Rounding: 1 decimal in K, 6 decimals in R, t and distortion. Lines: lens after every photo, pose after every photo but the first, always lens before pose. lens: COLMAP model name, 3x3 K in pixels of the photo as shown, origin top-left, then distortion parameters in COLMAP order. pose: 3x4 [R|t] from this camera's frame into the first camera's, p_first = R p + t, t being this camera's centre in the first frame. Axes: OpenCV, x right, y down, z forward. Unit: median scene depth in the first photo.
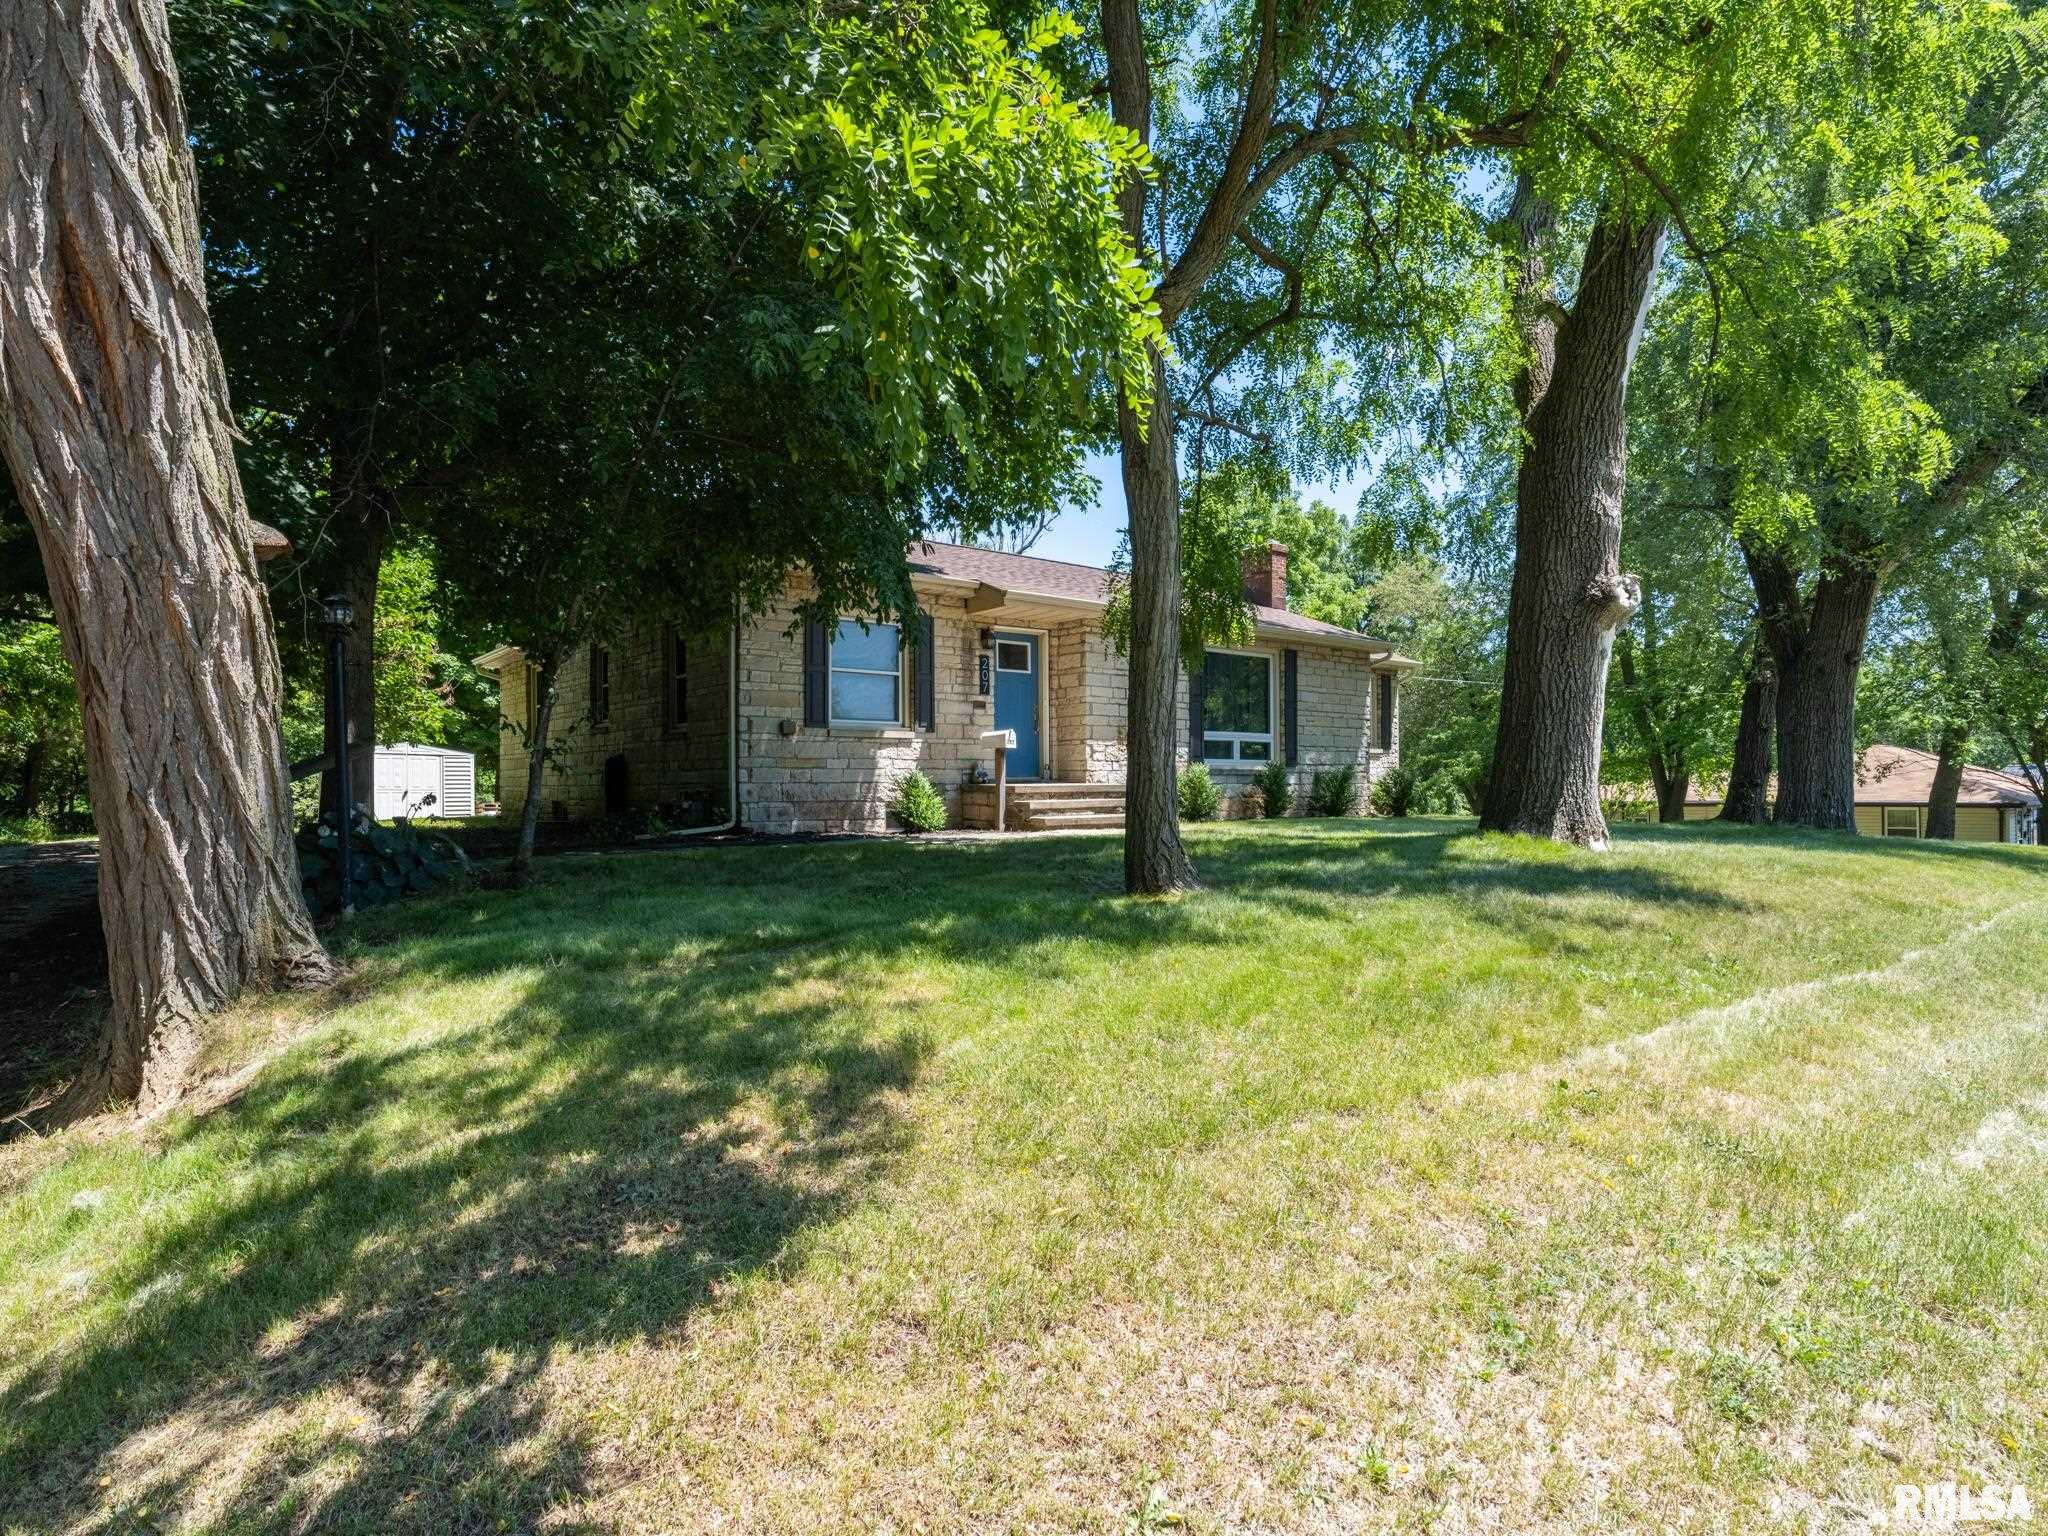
lens RADIAL K [[1131.6, 0, 1024.0], [0, 1131.6, 768.0], [0, 0, 1]] dist [0.001918, 0.001717]
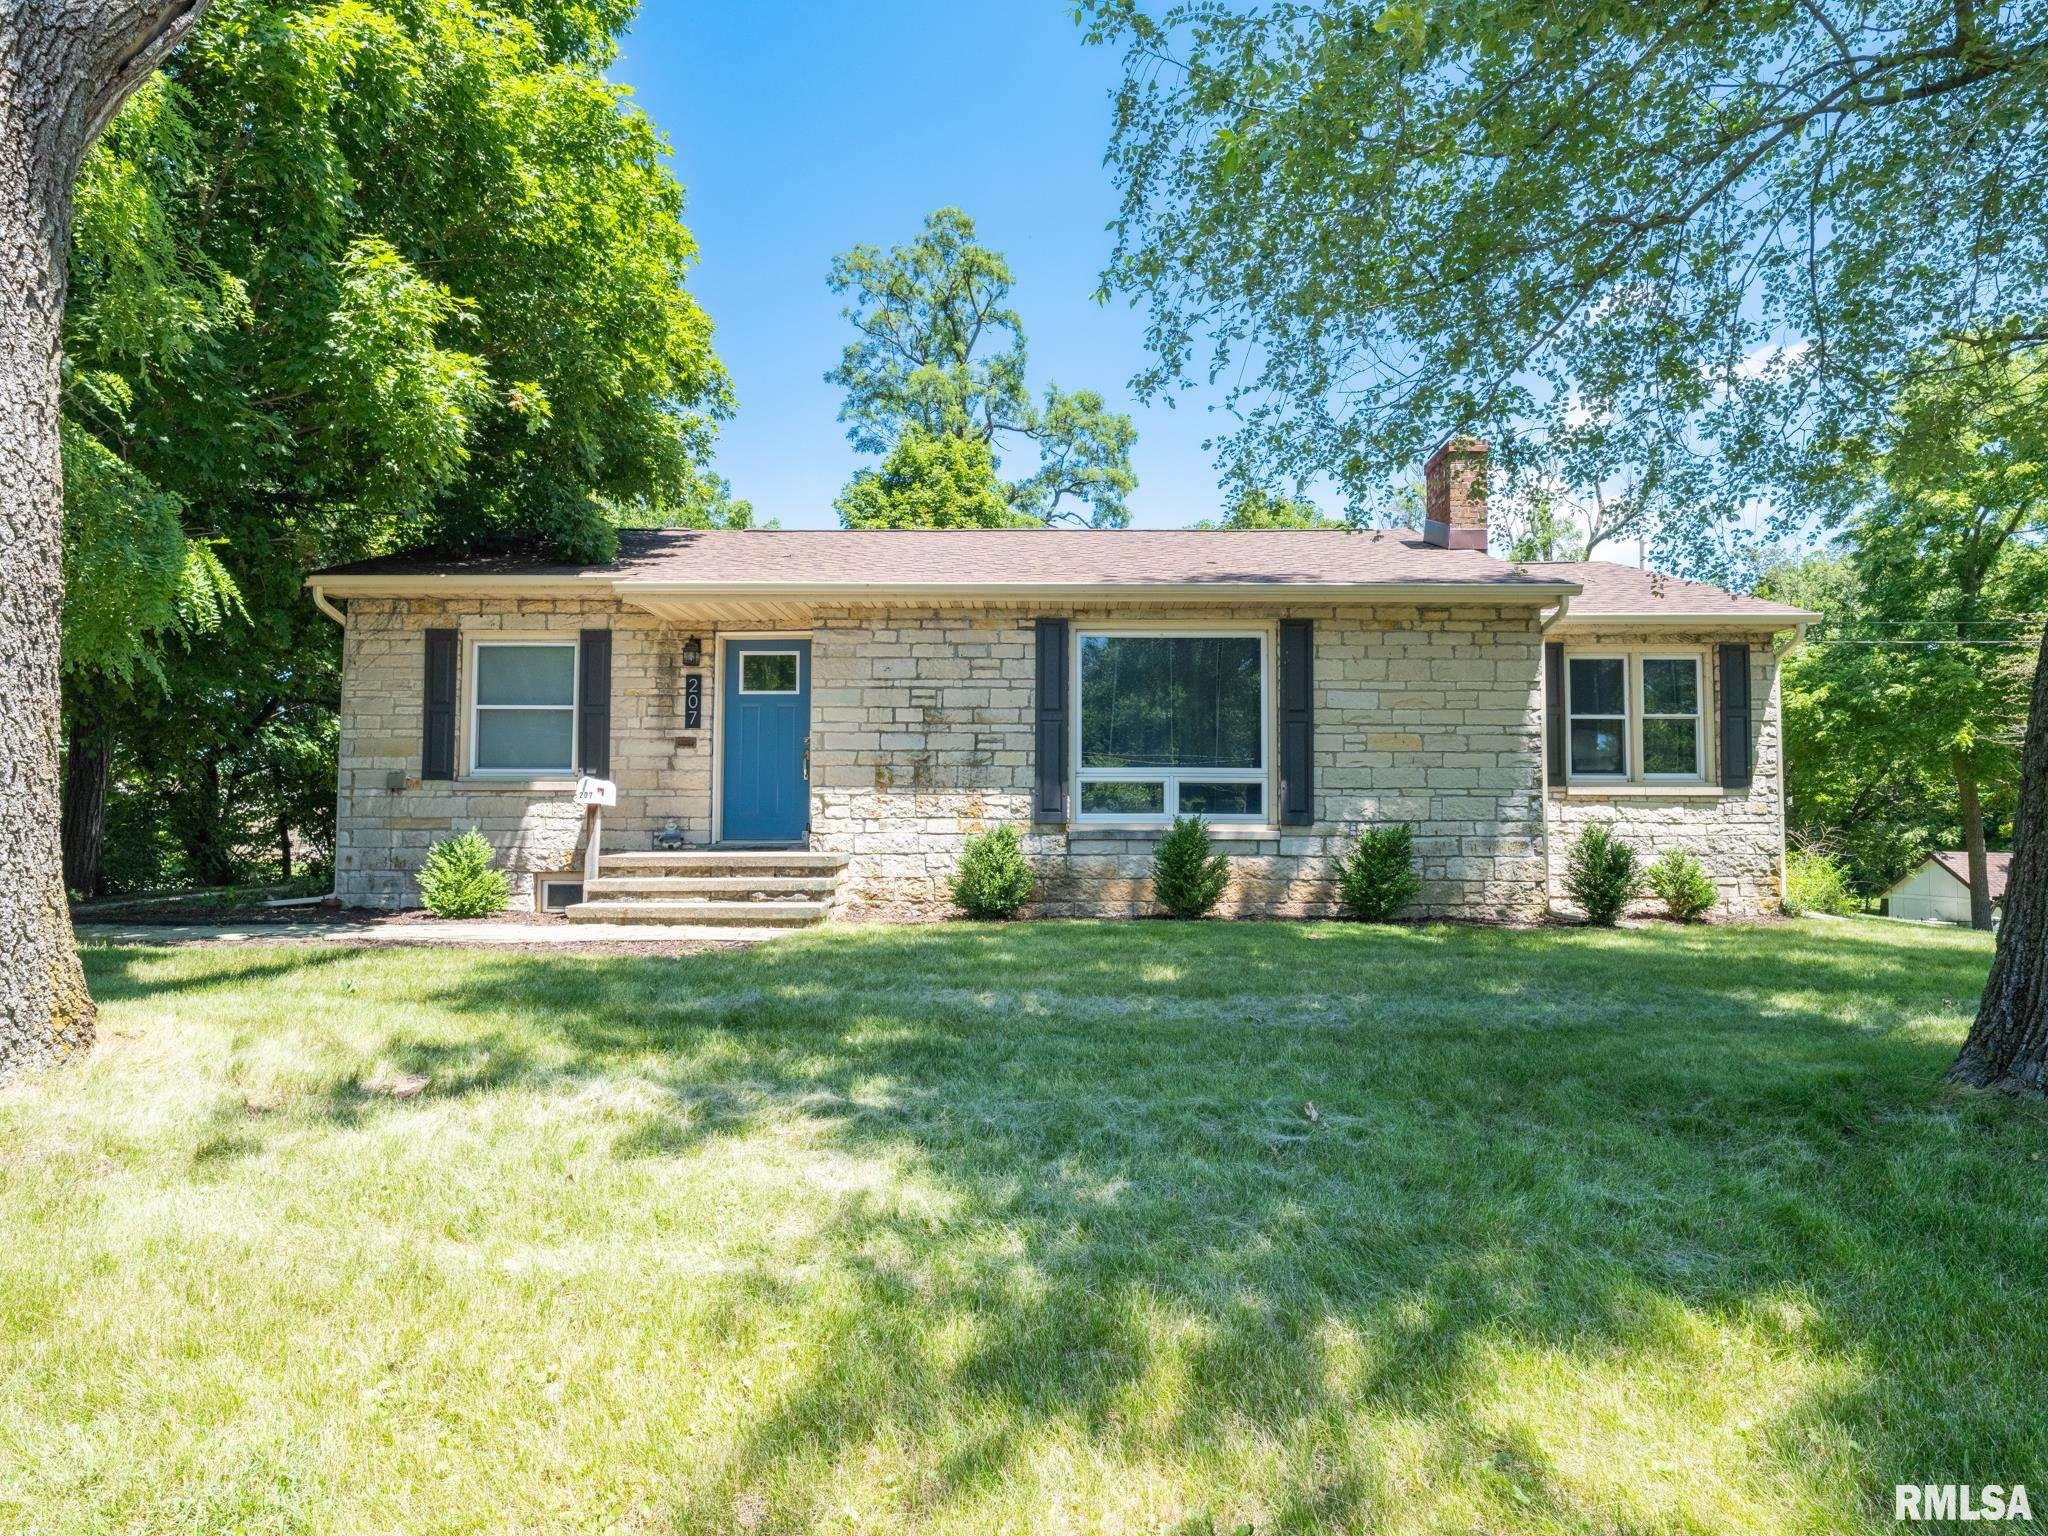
lens RADIAL K [[1131.6, 0, 1024.0], [0, 1131.6, 768.0], [0, 0, 1]] dist [0.001918, 0.001717]
pose [[0.759289, -0.024281, -0.650300, 0.602575], [0.004139, 0.999464, -0.032487, -0.014475], [0.650740, 0.021975, 0.758983, 0.586059]]
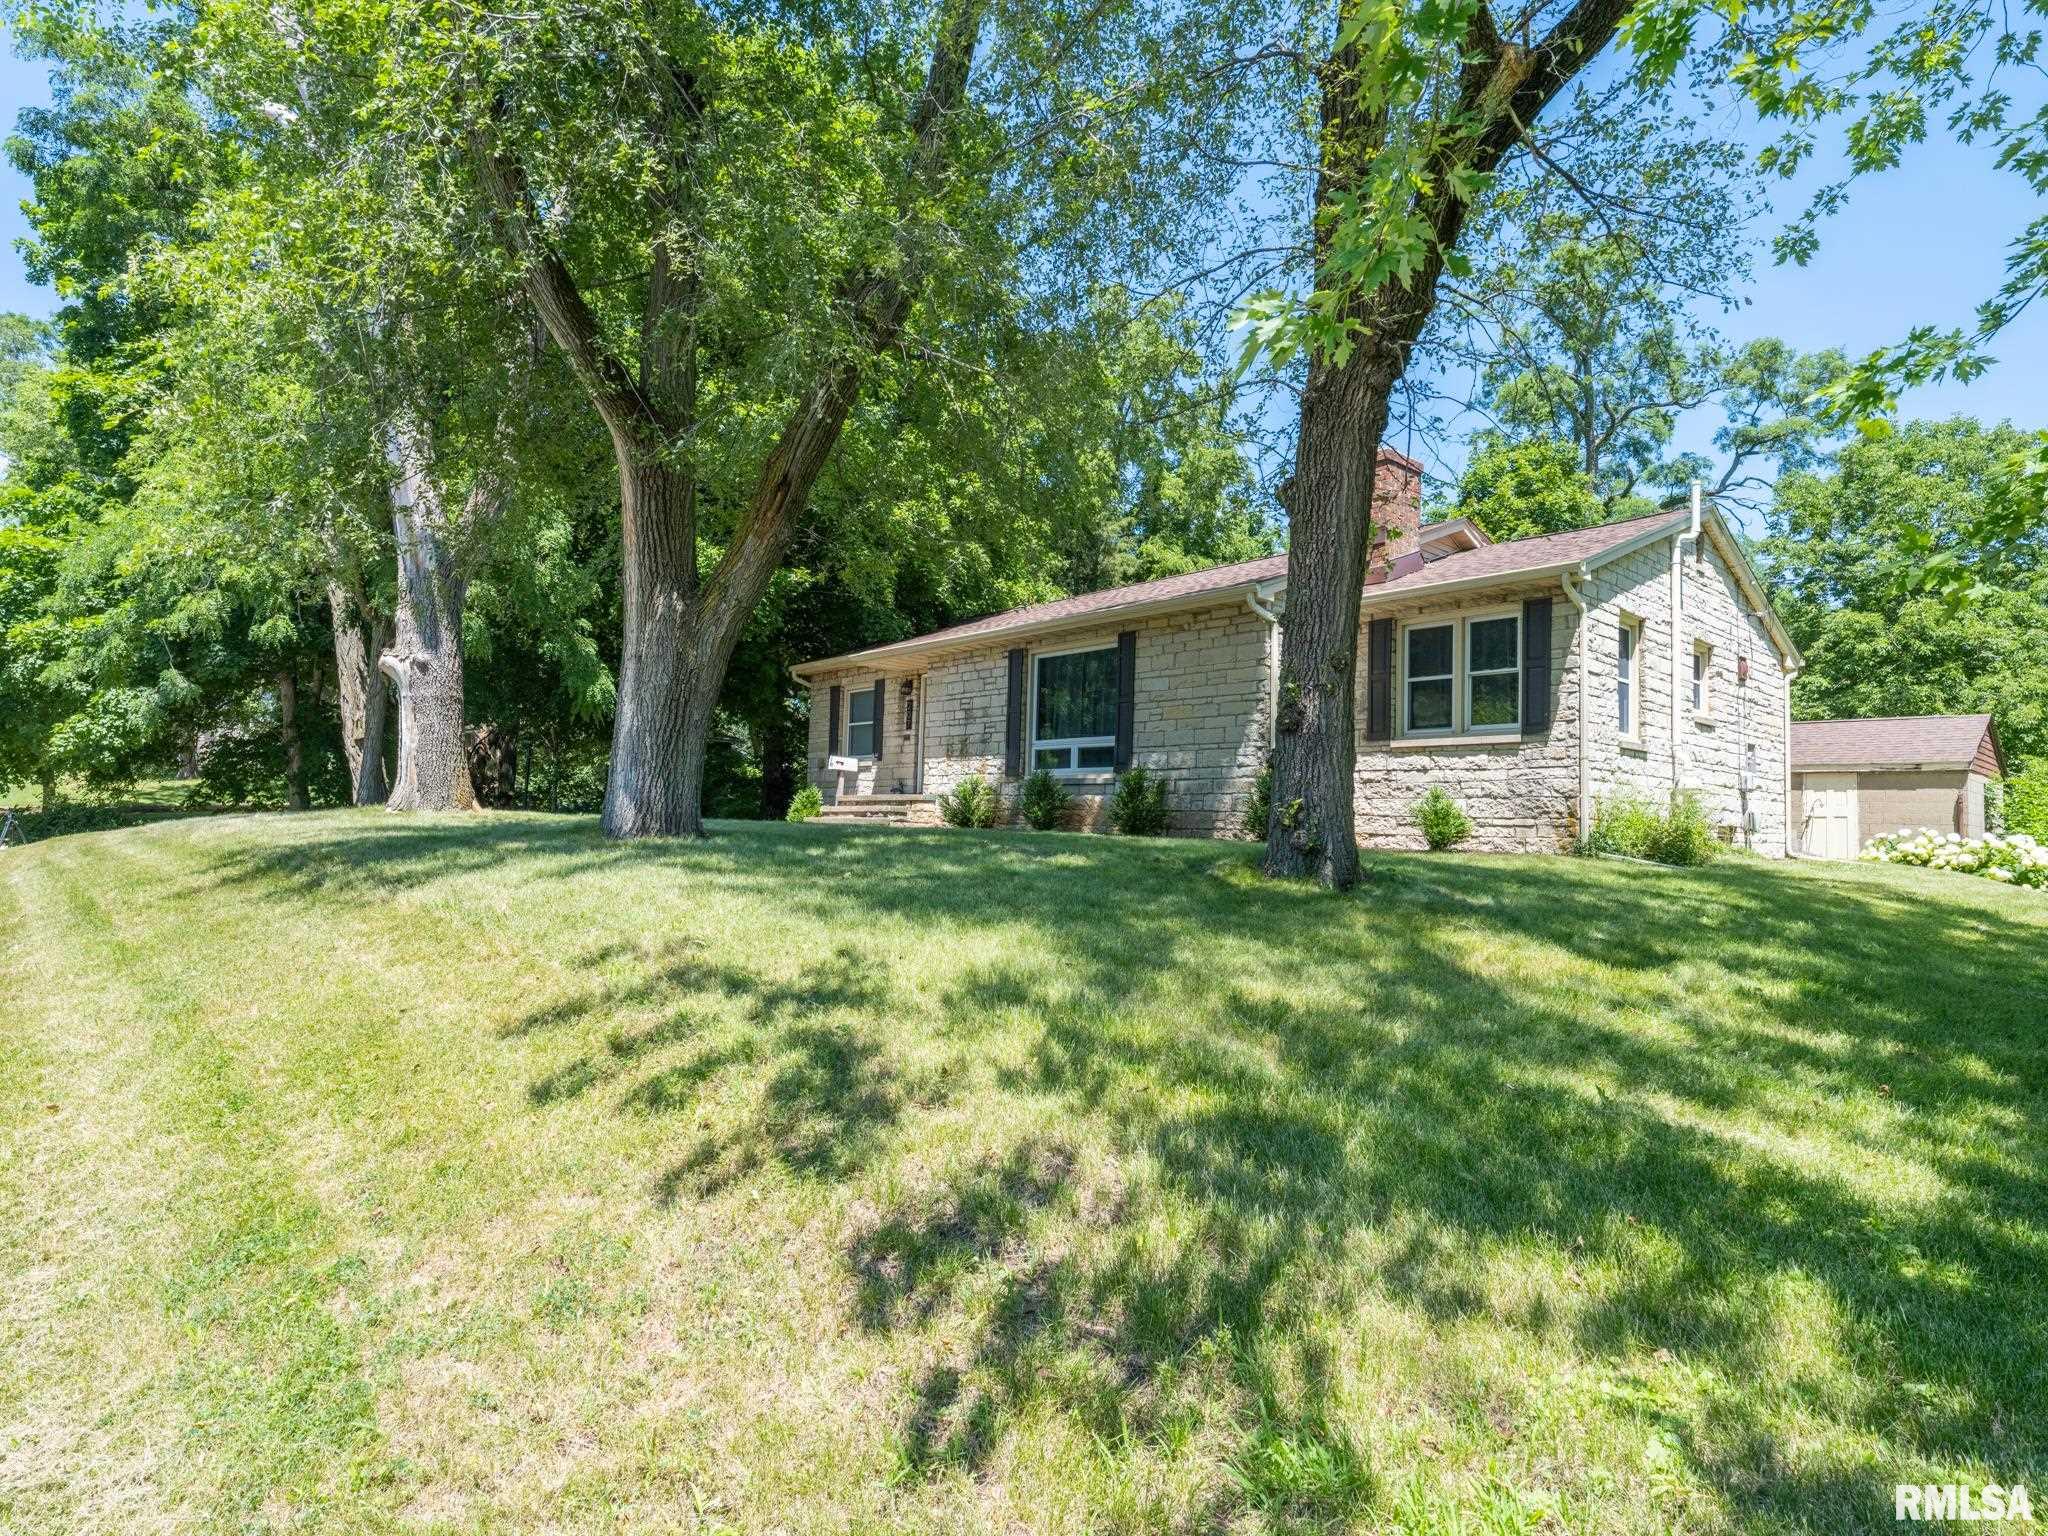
lens RADIAL K [[1112.2, 0, 1024.0], [0, 1112.2, 768.0], [0, 0, 1]] dist [0.028120, -0.024692]
pose [[0.029637, -0.048069, -0.998404, 1.260915], [-0.007195, 0.998807, -0.048302, 0.041732], [0.999535, 0.008615, 0.029256, 1.097685]]
